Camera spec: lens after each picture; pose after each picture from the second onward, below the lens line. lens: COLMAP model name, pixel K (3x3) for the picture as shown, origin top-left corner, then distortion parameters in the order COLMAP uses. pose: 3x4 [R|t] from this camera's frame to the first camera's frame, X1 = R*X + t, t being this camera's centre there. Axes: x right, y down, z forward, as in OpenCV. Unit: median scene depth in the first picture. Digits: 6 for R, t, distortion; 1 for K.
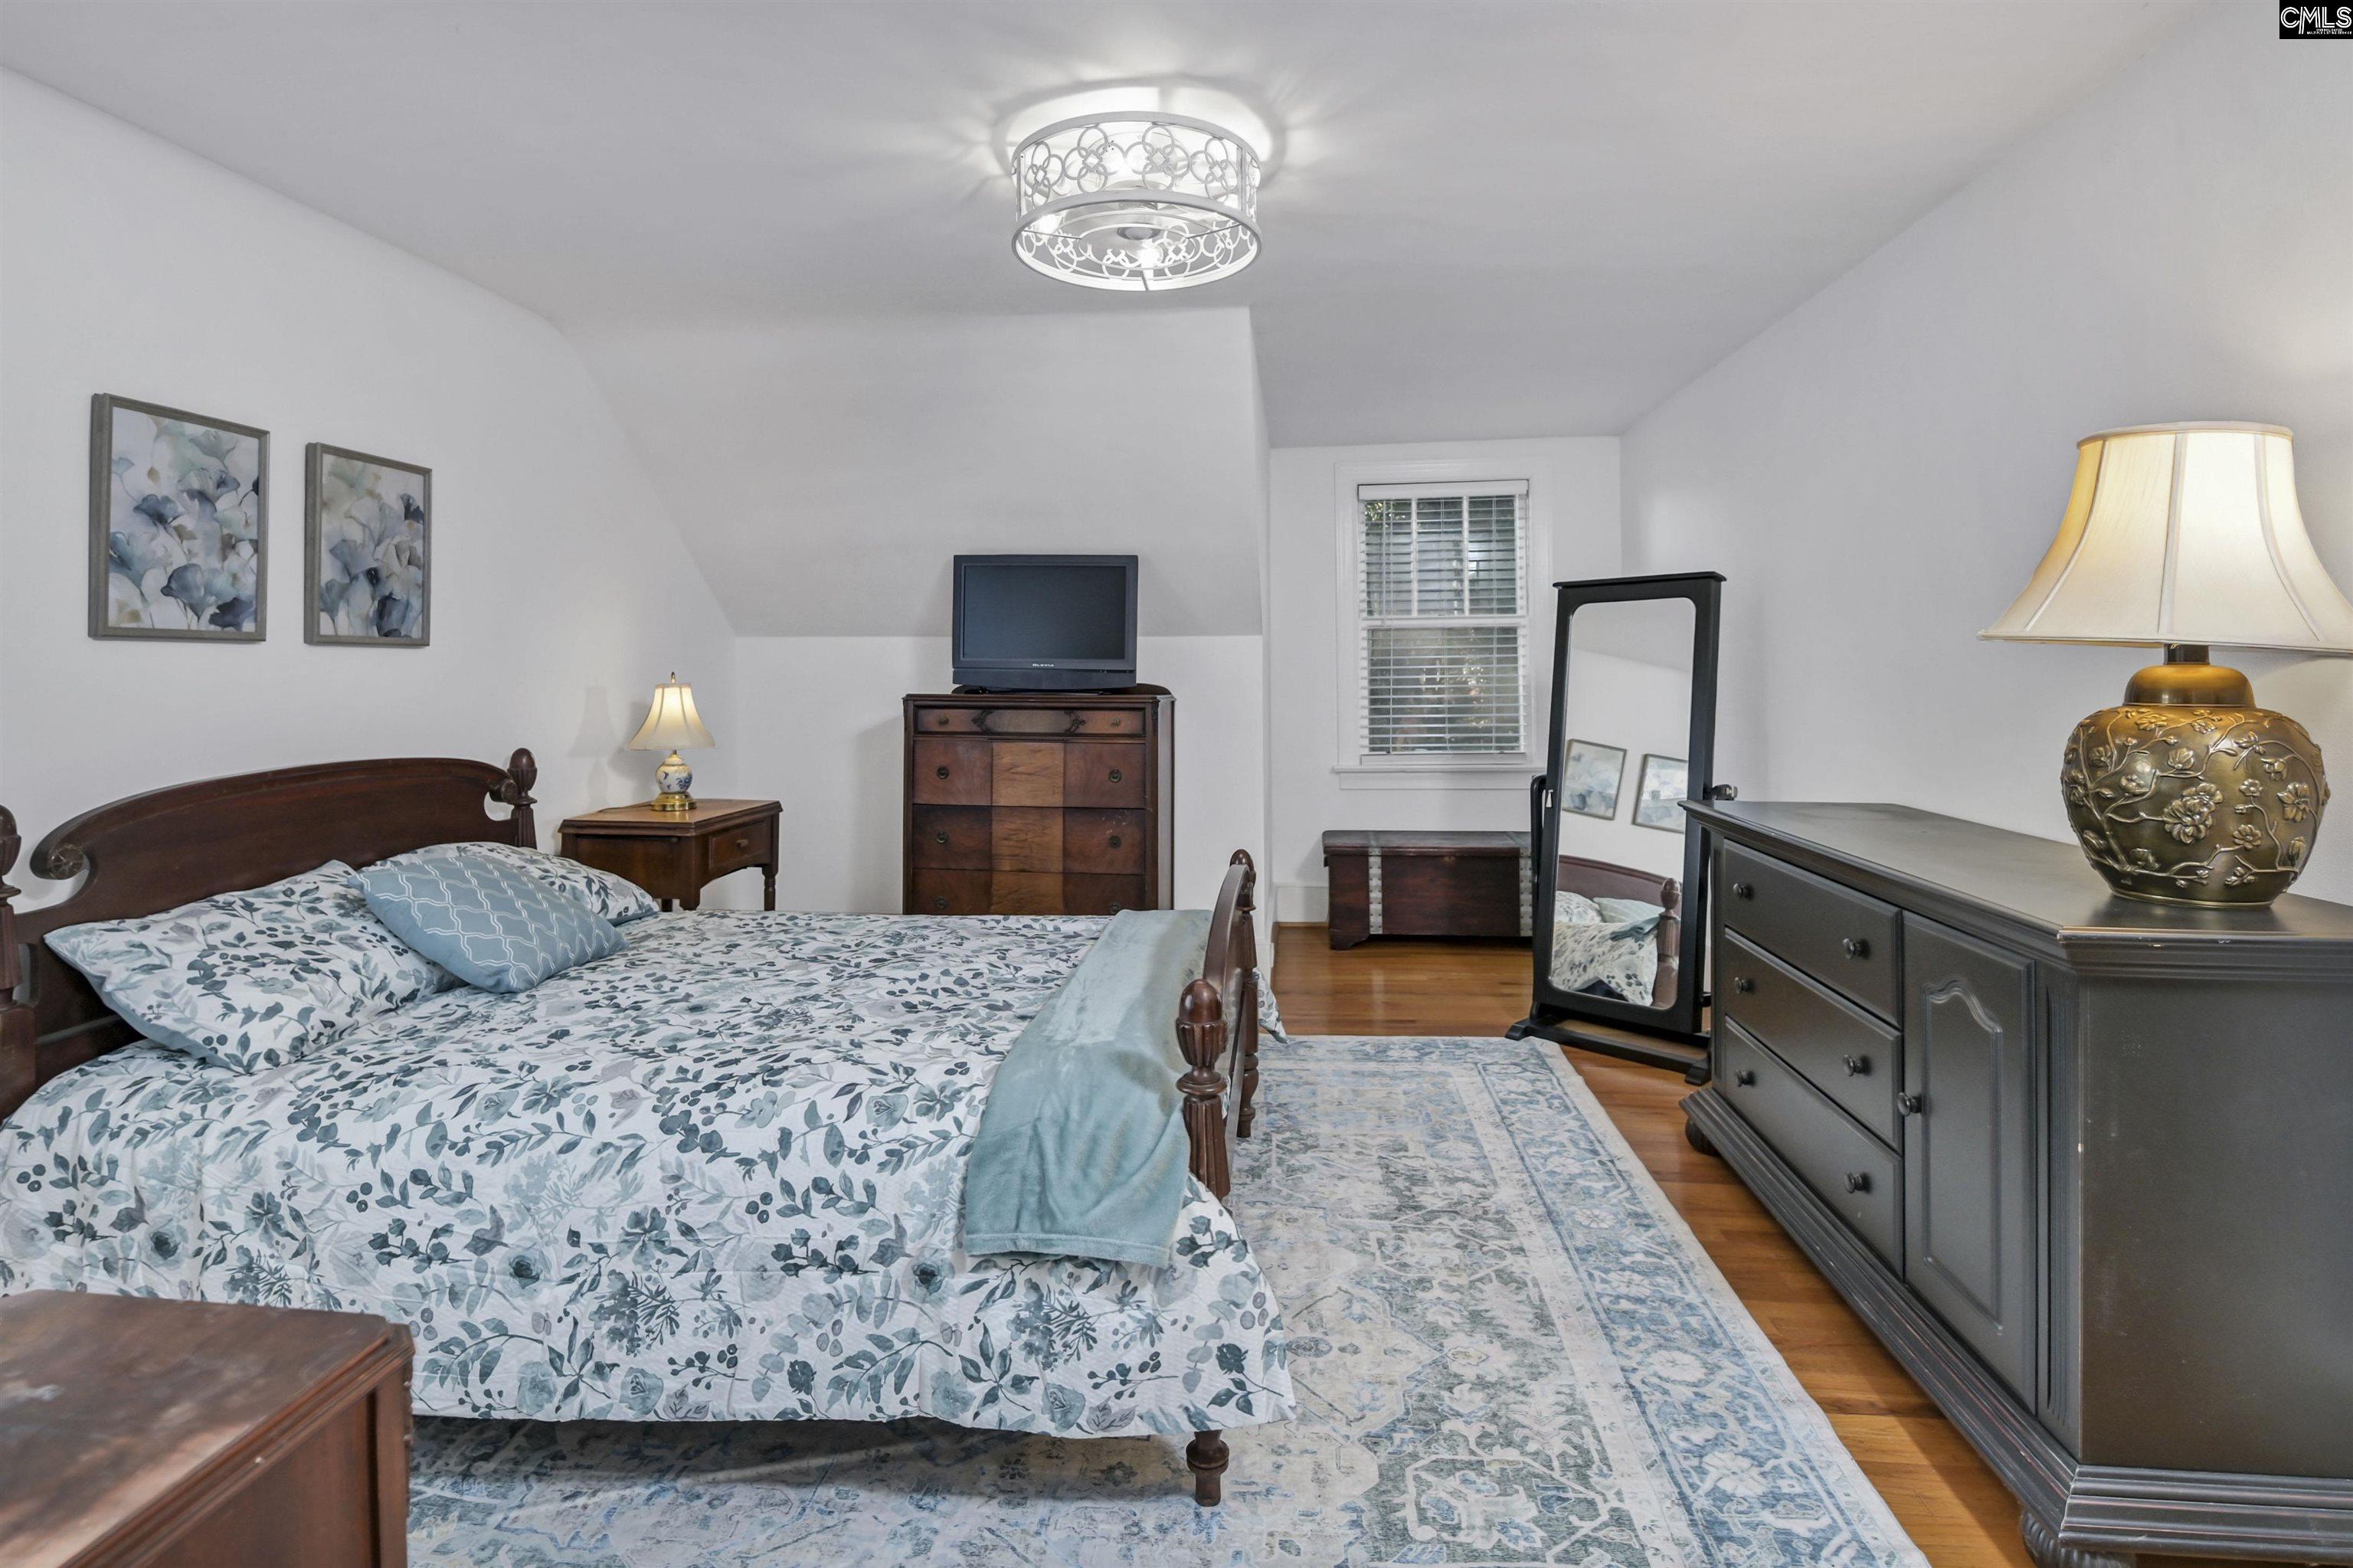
lens RADIAL K [[1152.6, 0, 1178.7], [0, 1152.6, 737.8], [0, 0, 1]] dist [-0.000258, -0.000247]
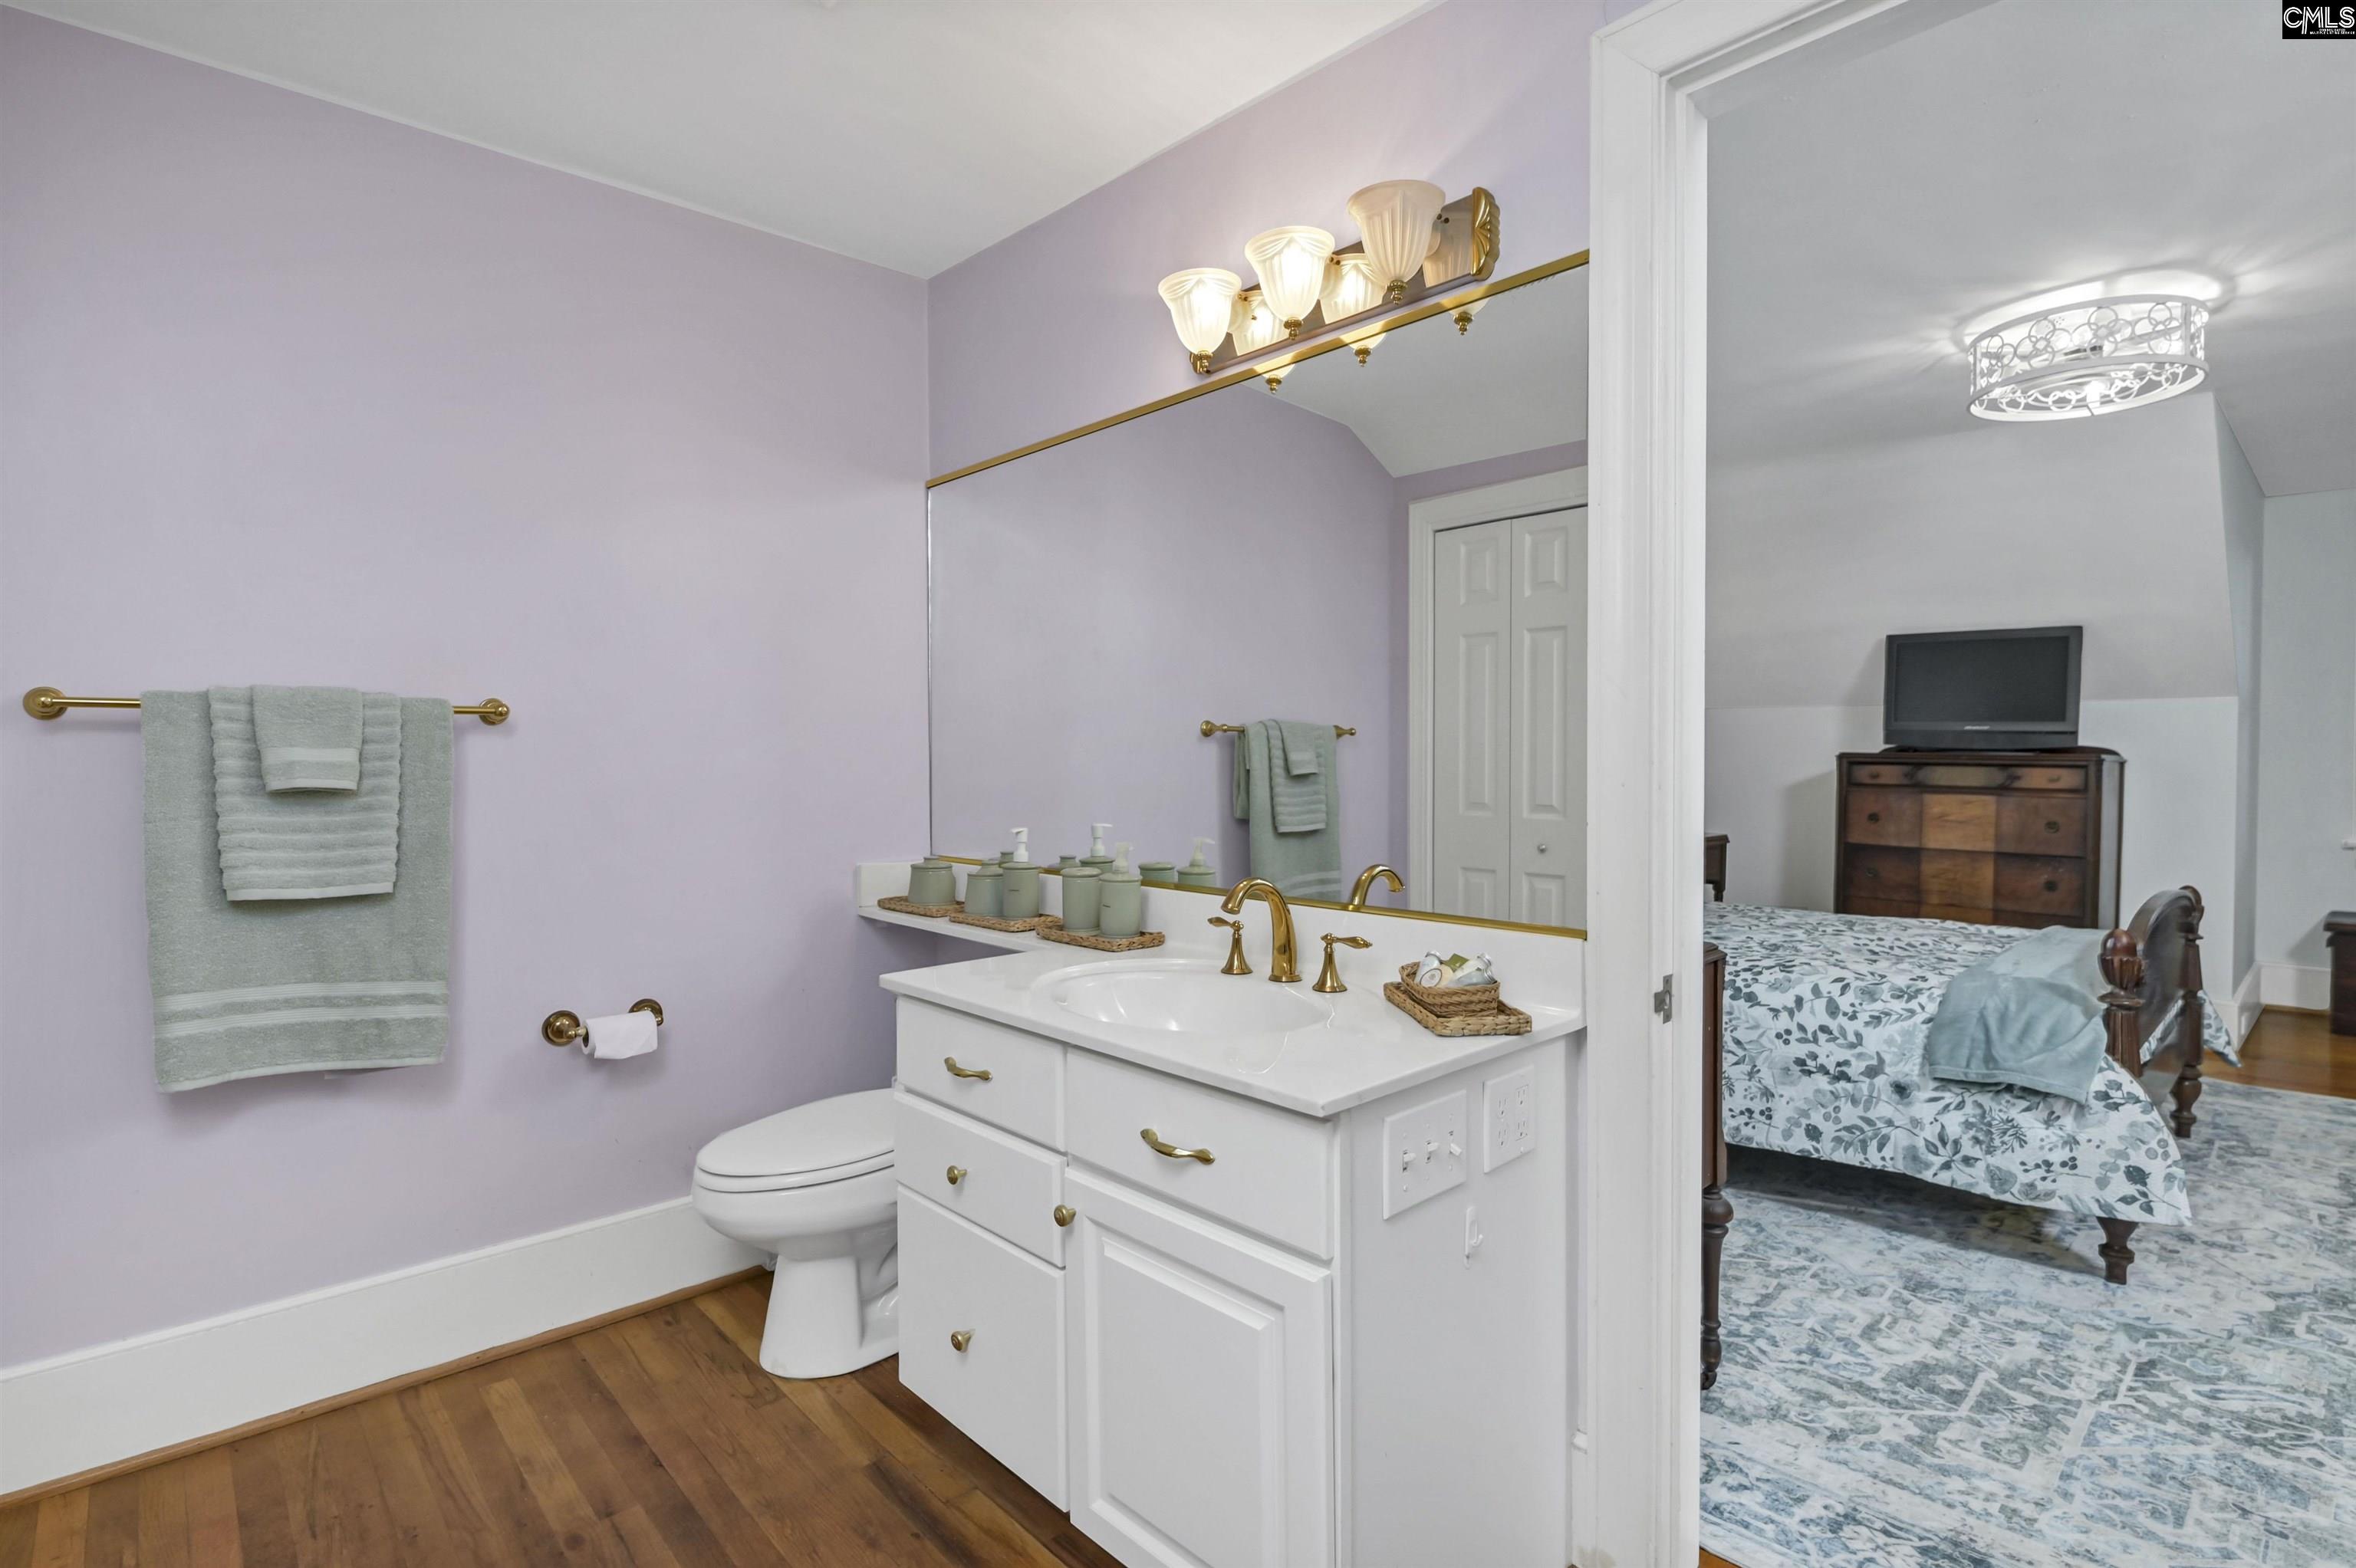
lens RADIAL K [[1199.5, 0, 1180.4], [0, 1199.5, 769.2], [0, 0, 1]] dist [0.001838, -0.008722]
pose [[0.773249, 0.016839, -0.633879, 0.055156], [-0.046337, 0.998475, -0.030001, 0.111106], [0.632407, 0.052570, 0.772850, -0.904646]]
